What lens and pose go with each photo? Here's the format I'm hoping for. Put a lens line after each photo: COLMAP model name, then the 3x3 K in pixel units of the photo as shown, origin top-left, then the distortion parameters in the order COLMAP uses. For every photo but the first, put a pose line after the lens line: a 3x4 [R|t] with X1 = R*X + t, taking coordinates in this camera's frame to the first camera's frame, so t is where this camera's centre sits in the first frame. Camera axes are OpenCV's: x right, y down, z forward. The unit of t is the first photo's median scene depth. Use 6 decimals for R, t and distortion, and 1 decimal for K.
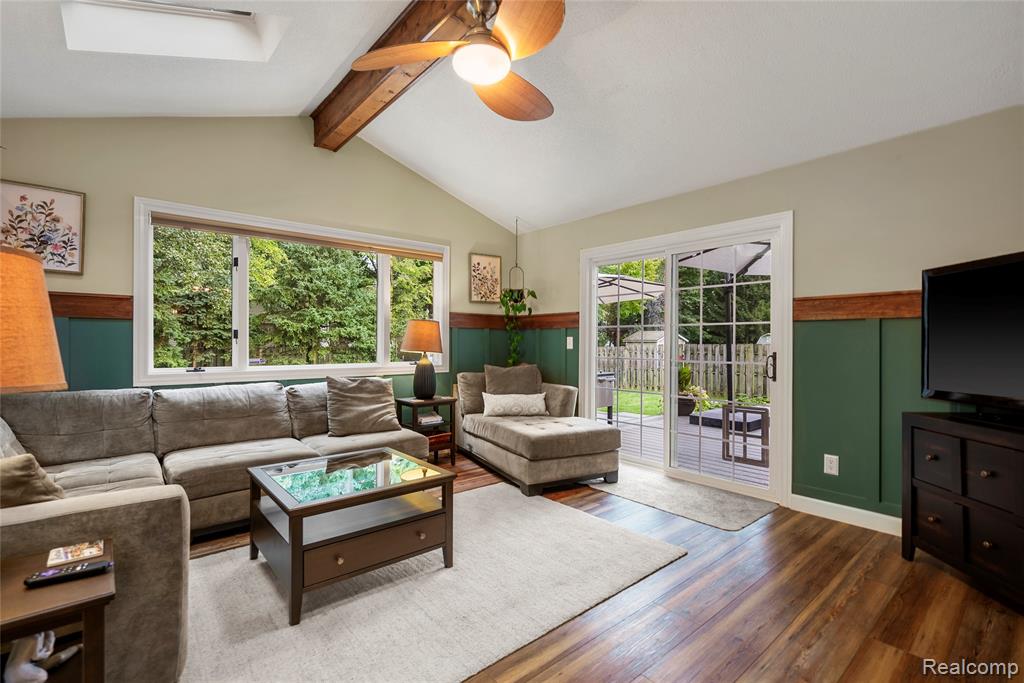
lens RADIAL K [[464.8, 0, 503.9], [0, 464.8, 341.3], [0, 0, 1]] dist [-0.011936, 0.004809]
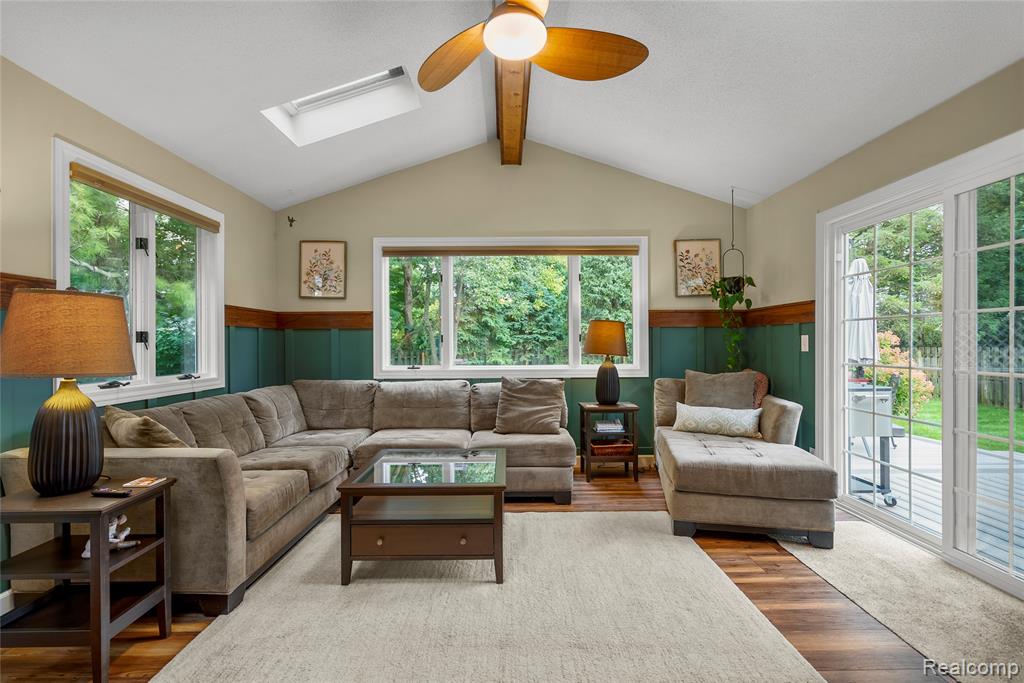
lens RADIAL K [[464.8, 0, 509.5], [0, 464.8, 343.0], [0, 0, 1]] dist [-0.011936, 0.004809]
pose [[0.768021, -0.008676, -0.640365, 0.323843], [0.009337, 0.999954, -0.002350, 0.000519], [0.640356, -0.004174, 0.768067, 0.185848]]
